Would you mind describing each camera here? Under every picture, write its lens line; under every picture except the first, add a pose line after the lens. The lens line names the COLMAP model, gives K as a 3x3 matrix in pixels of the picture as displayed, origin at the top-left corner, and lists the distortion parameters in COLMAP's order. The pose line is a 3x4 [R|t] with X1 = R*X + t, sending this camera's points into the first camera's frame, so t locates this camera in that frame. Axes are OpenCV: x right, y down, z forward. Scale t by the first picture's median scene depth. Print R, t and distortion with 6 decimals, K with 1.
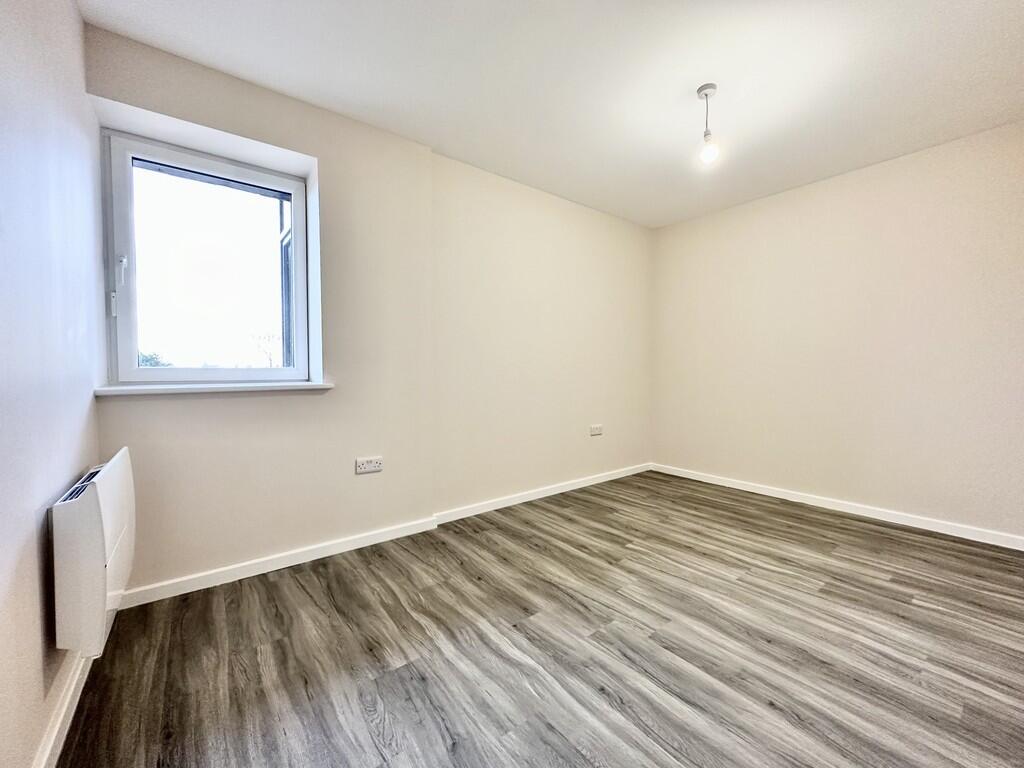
lens RADIAL K [[408.7, 0, 512.0], [0, 408.7, 384.0], [0, 0, 1]] dist [-0.001788, -0.000192]
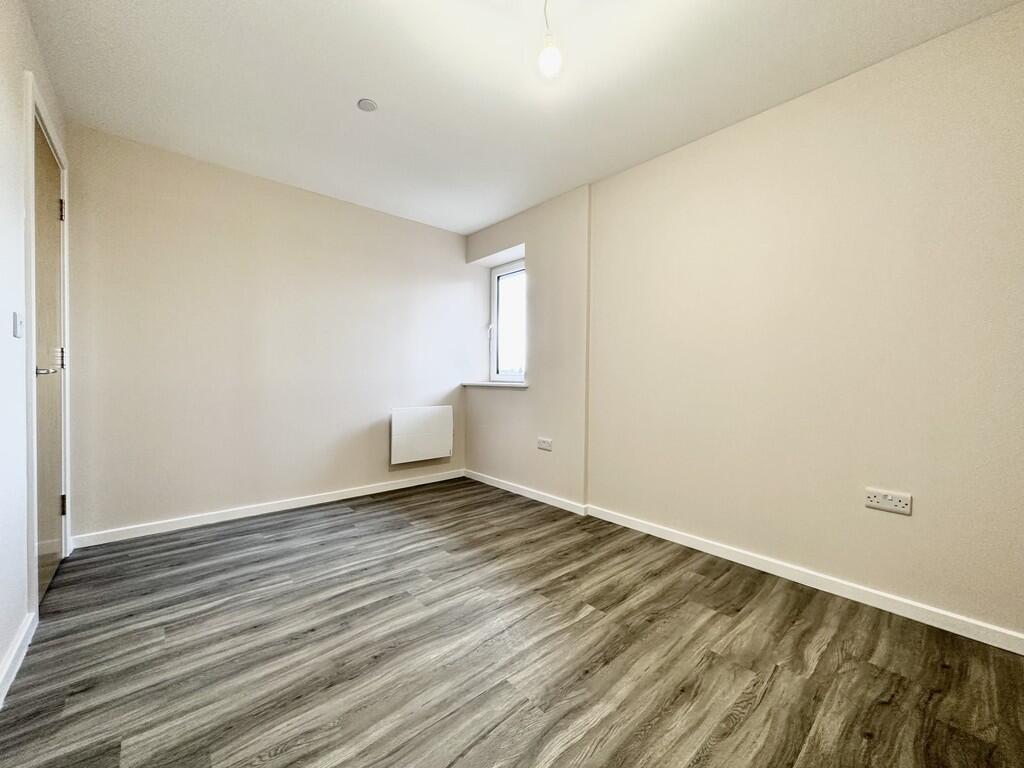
lens RADIAL K [[408.7, 0, 512.0], [0, 408.7, 384.0], [0, 0, 1]] dist [-0.001788, -0.000192]
pose [[0.063751, 0.017509, -0.997812, 1.122331], [-0.048035, 0.998741, 0.014456, -0.021655], [0.996809, 0.047008, 0.064512, 0.868481]]
